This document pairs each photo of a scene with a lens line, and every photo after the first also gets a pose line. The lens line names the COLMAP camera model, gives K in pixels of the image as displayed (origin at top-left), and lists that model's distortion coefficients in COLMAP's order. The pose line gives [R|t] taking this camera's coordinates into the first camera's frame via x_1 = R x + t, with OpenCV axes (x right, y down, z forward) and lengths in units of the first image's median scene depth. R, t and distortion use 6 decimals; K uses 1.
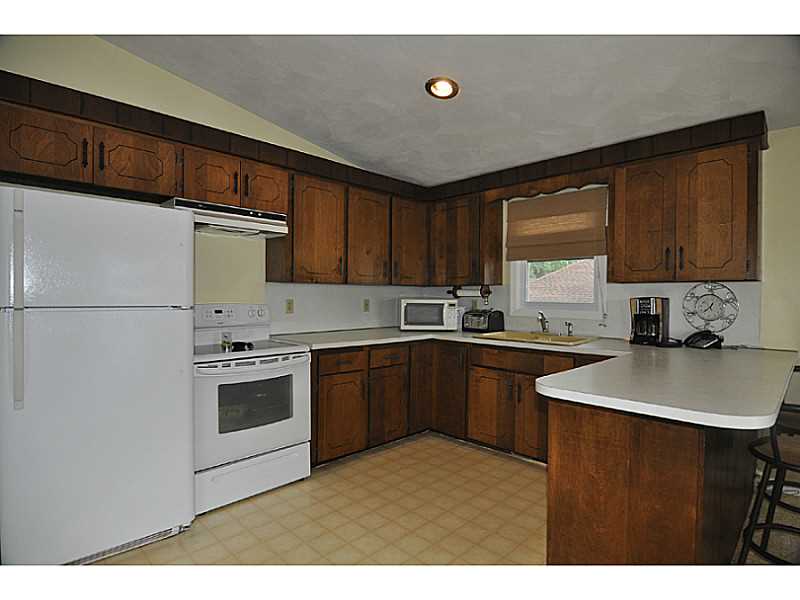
lens RADIAL K [[423.6, 0, 400.0], [0, 423.6, 300.0], [0, 0, 1]] dist [0.000335, 0.000009]
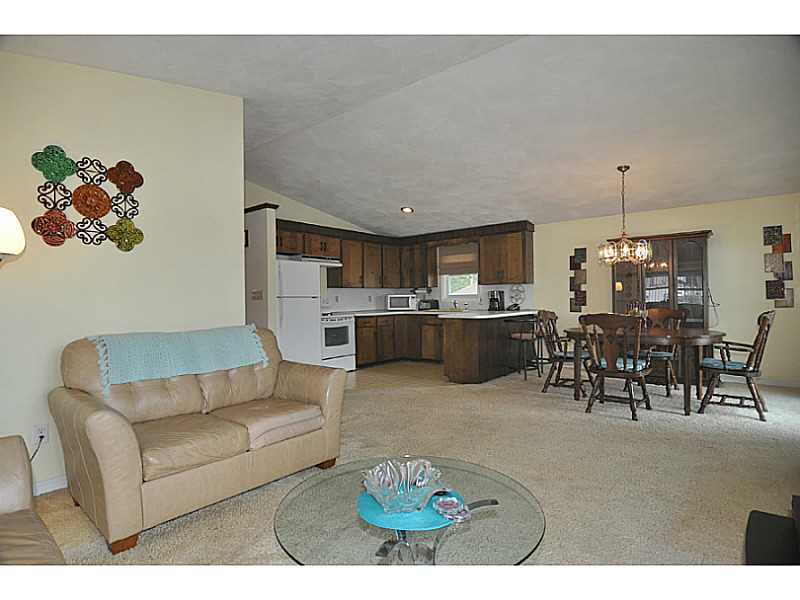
lens RADIAL K [[423.6, 0, 400.0], [0, 423.6, 300.0], [0, 0, 1]] dist [0.000335, 0.000009]
pose [[0.995492, -0.022457, 0.092148, -0.140151], [0.023389, 0.999686, -0.009043, 0.045059], [-0.091916, 0.011158, 0.995704, -1.116587]]
